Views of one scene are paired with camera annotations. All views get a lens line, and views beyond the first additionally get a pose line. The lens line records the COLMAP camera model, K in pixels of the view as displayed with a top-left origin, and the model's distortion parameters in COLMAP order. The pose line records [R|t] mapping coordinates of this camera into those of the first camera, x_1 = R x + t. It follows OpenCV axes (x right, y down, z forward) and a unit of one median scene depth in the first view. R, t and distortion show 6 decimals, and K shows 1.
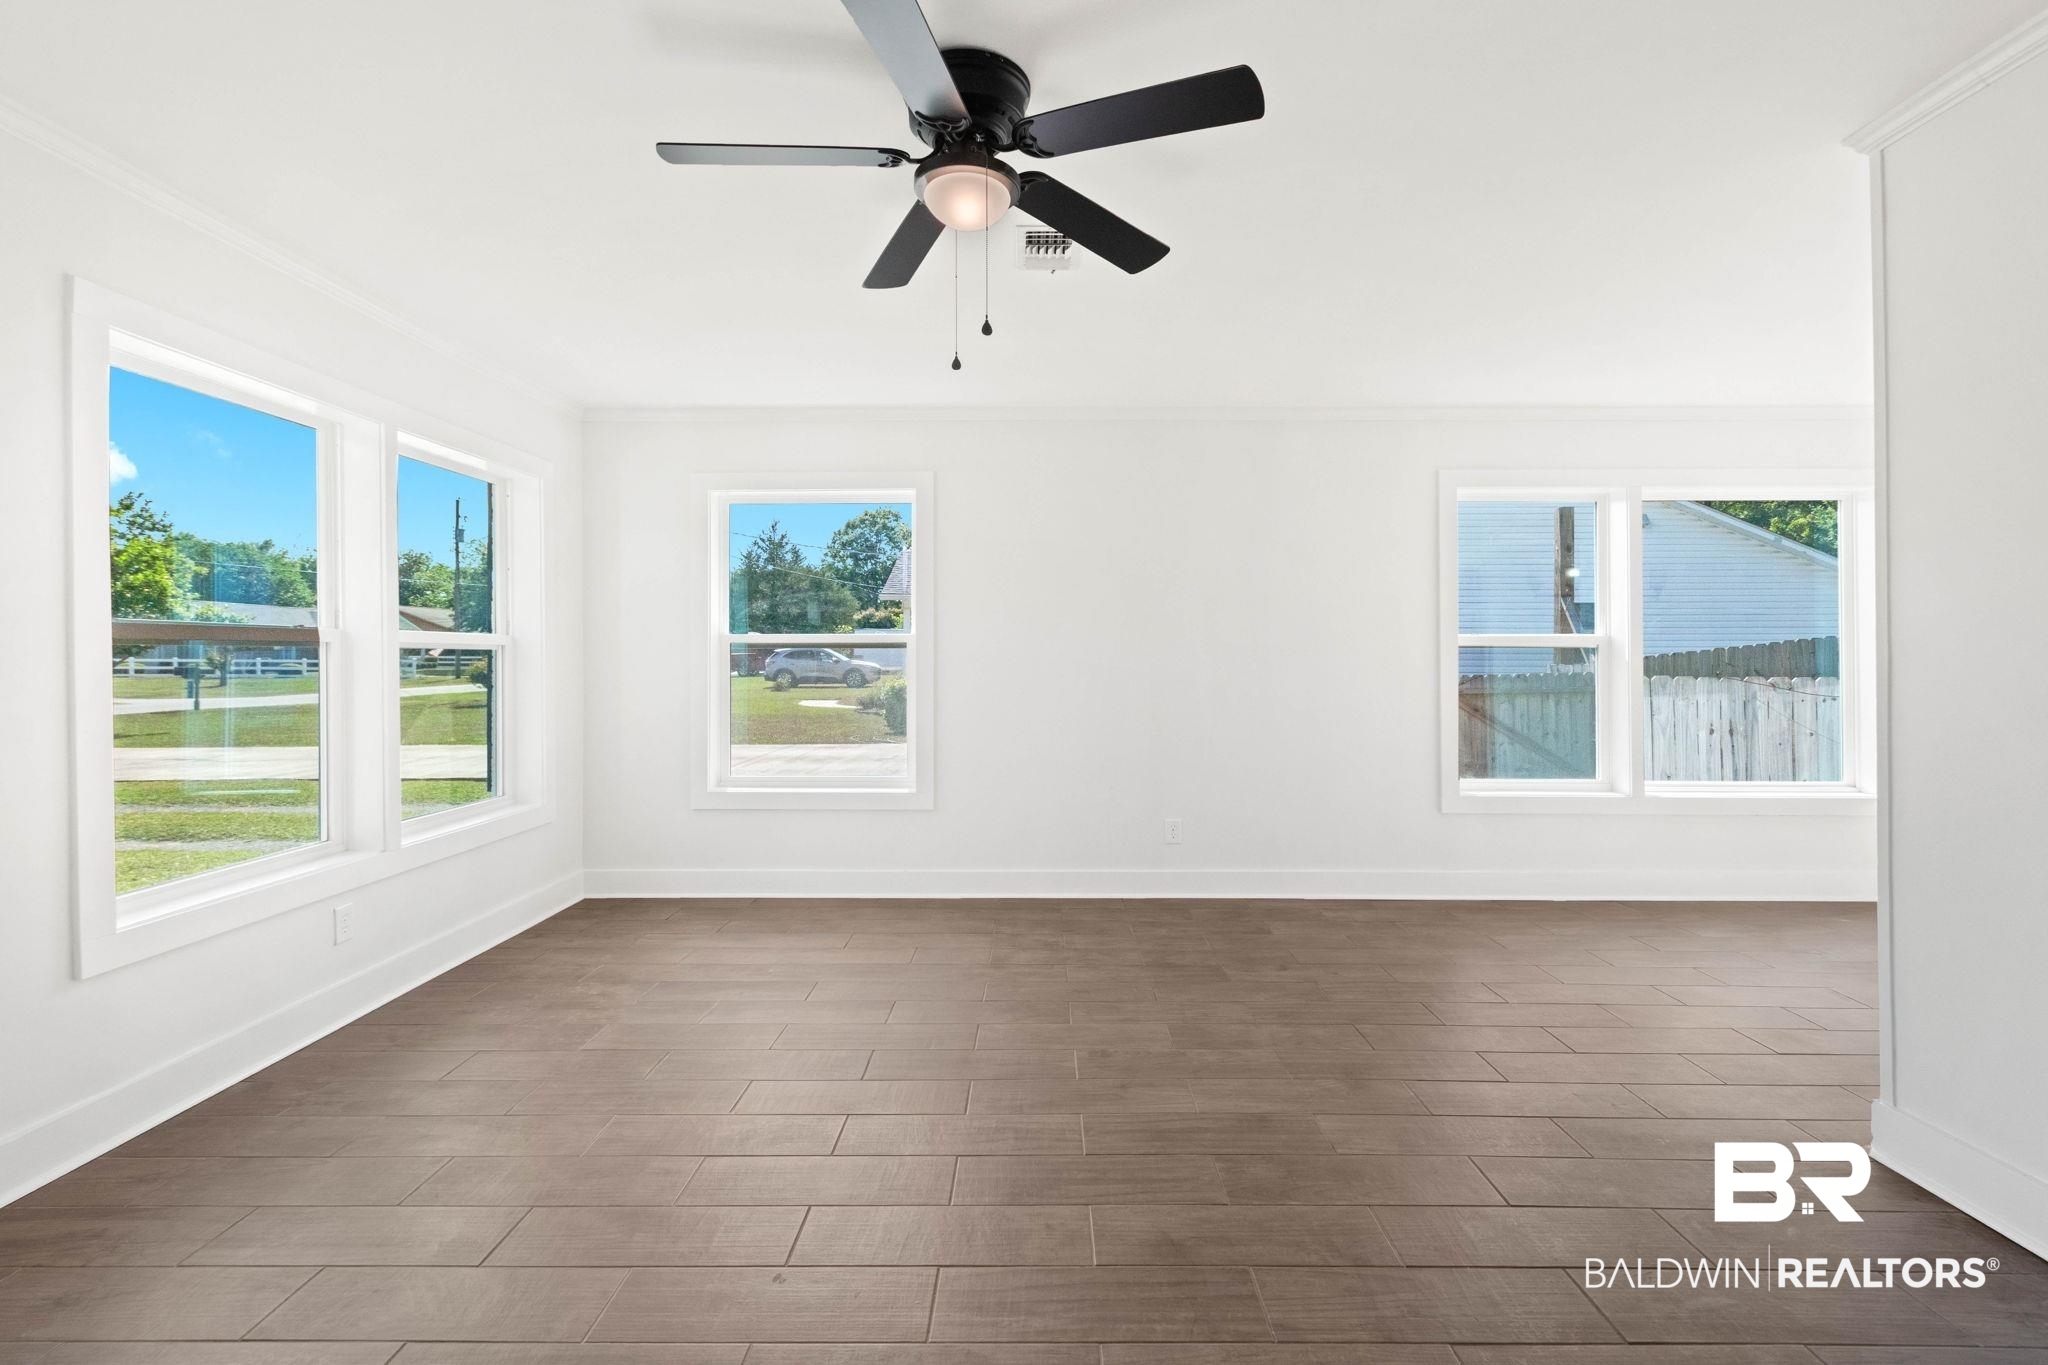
lens RADIAL K [[949.7, 0, 1026.9], [0, 949.7, 663.5], [0, 0, 1]] dist [0.001381, -0.000187]
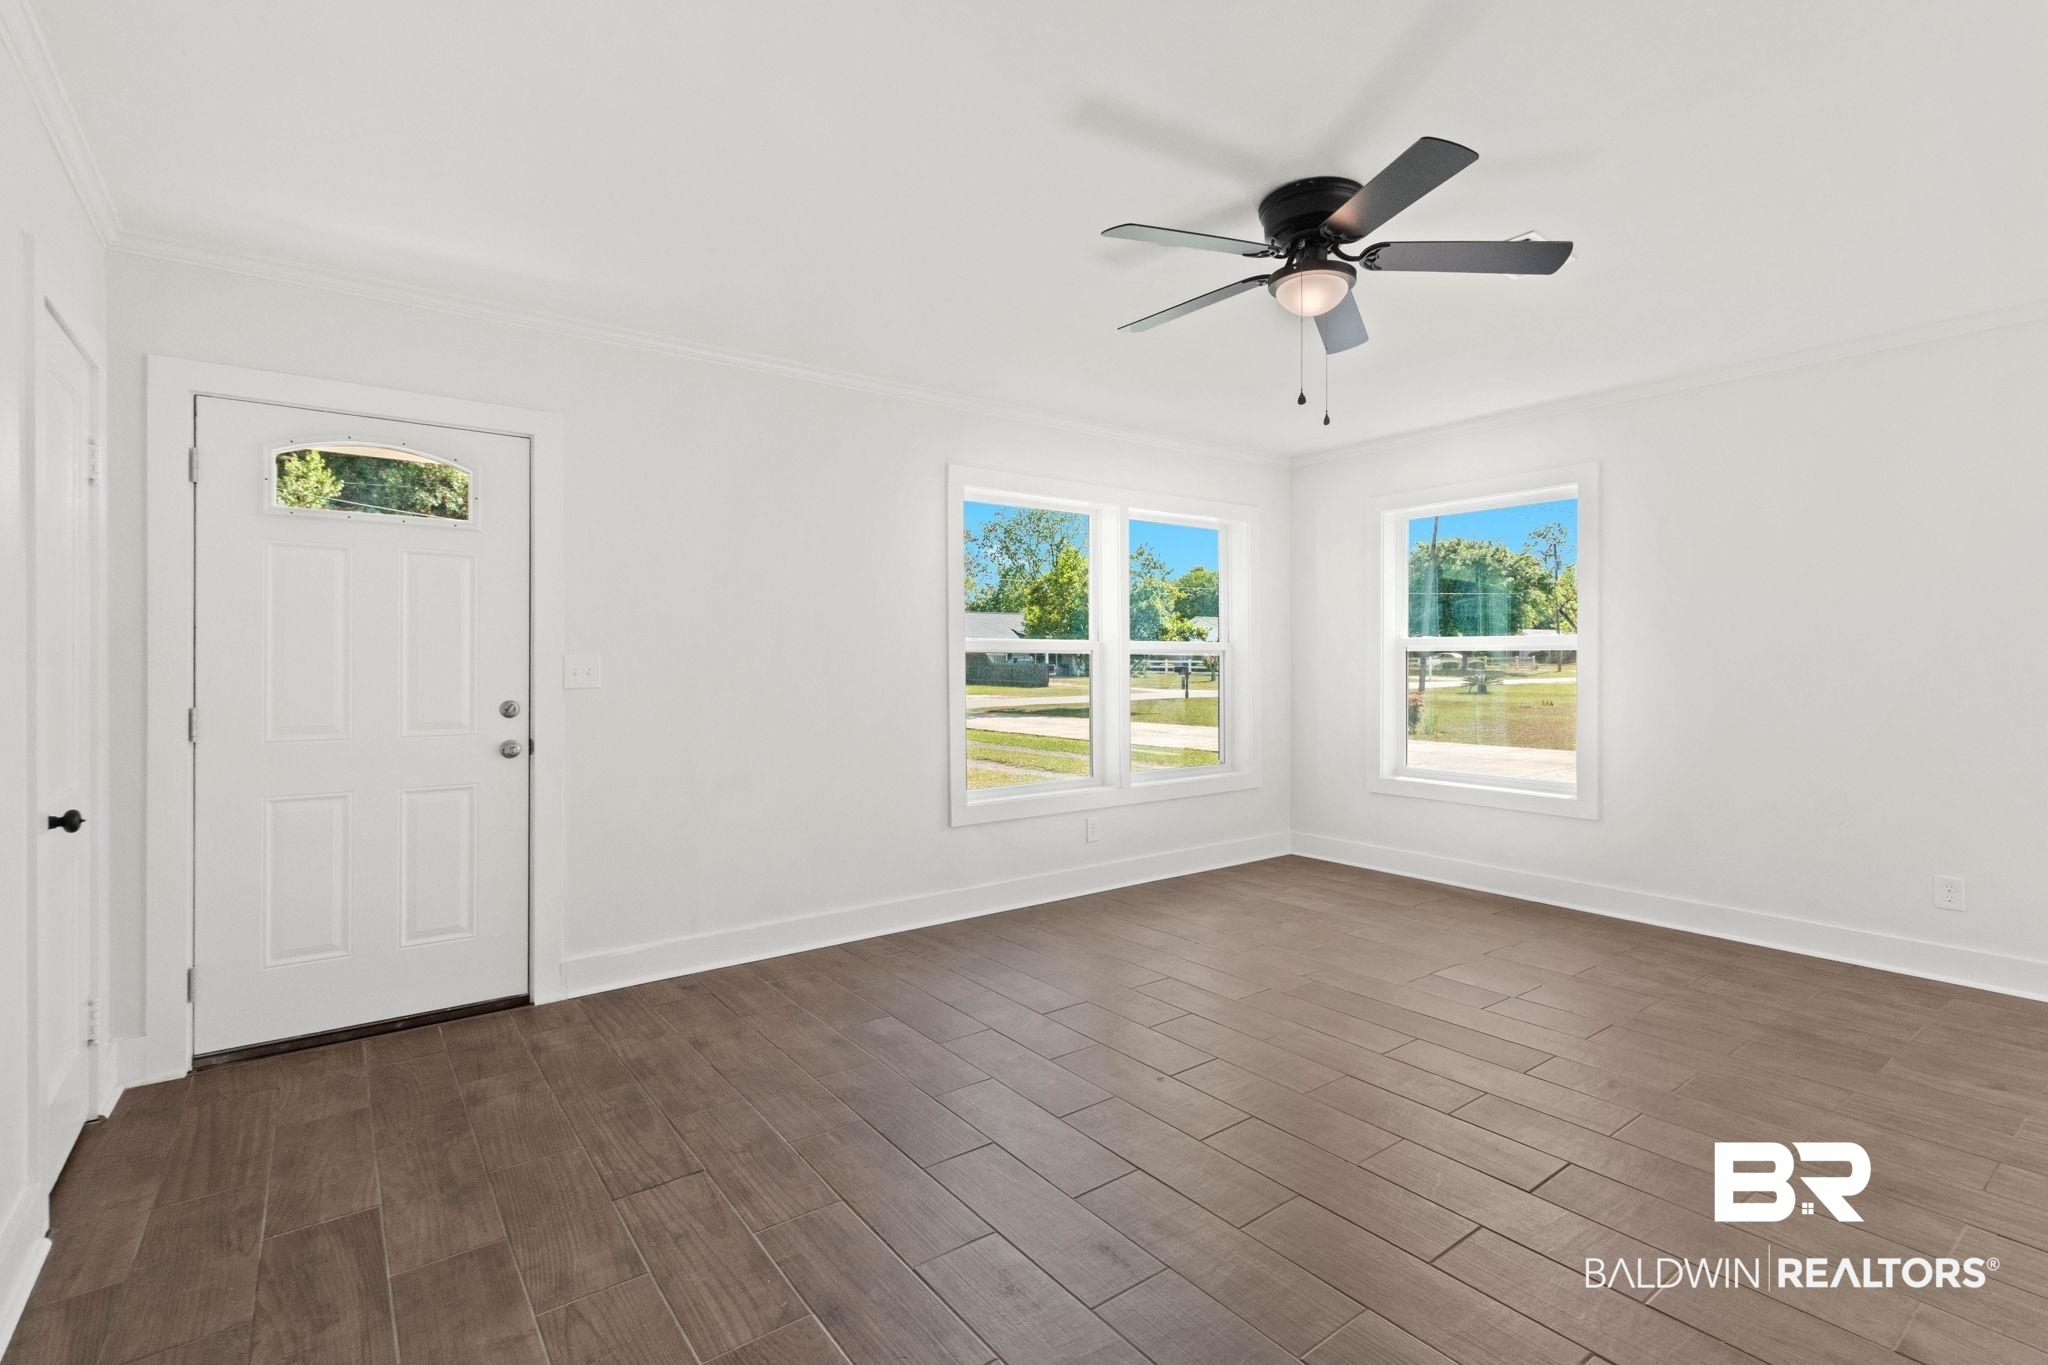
lens RADIAL K [[949.7, 0, 1018.8], [0, 949.7, 683.5], [0, 0, 1]] dist [0.001381, -0.000187]
pose [[0.600806, 0.018517, -0.799180, 0.345046], [-0.002258, 0.999767, 0.021468, -0.001200], [0.799391, -0.011094, 0.600708, -0.027478]]
